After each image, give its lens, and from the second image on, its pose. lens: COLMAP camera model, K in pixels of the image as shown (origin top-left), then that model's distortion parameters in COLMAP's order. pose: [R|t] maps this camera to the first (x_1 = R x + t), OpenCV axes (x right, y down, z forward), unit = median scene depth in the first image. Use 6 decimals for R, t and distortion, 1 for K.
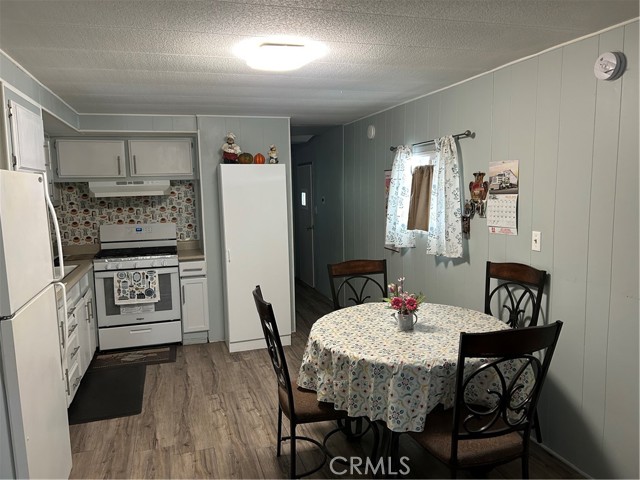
lens RADIAL K [[480.1, 0, 321.1], [0, 480.1, 241.5], [0, 0, 1]] dist [0.061589, -0.075946]
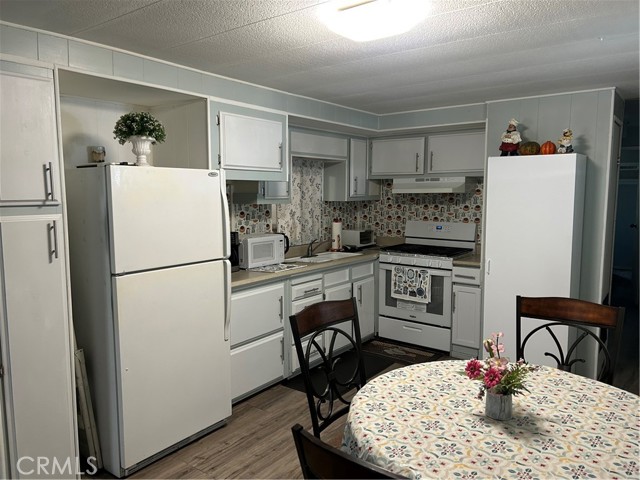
lens RADIAL K [[480.1, 0, 316.8], [0, 480.1, 242.4], [0, 0, 1]] dist [0.061589, -0.075946]
pose [[0.583176, 0.110619, -0.804779, 0.390640], [-0.107254, 0.992497, 0.058701, -0.037665], [0.805234, 0.052083, 0.590665, 0.335845]]
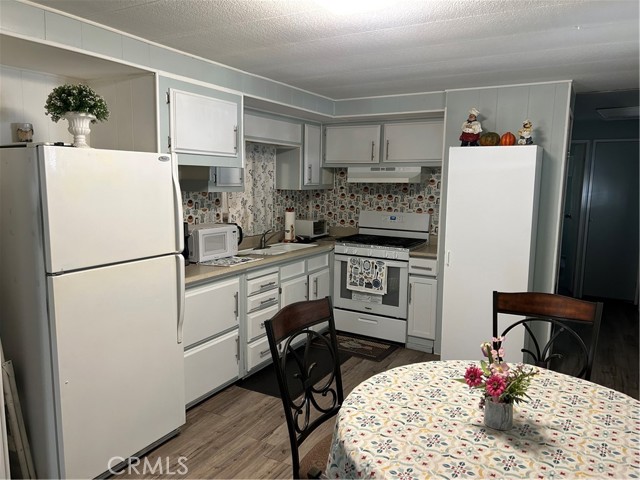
lens RADIAL K [[480.1, 0, 317.6], [0, 480.1, 243.7], [0, 0, 1]] dist [0.061589, -0.075946]
pose [[0.684557, 0.132017, -0.716905, 0.315189], [-0.115119, 0.990702, 0.072512, -0.037726], [0.719812, 0.032891, 0.693390, 0.336135]]
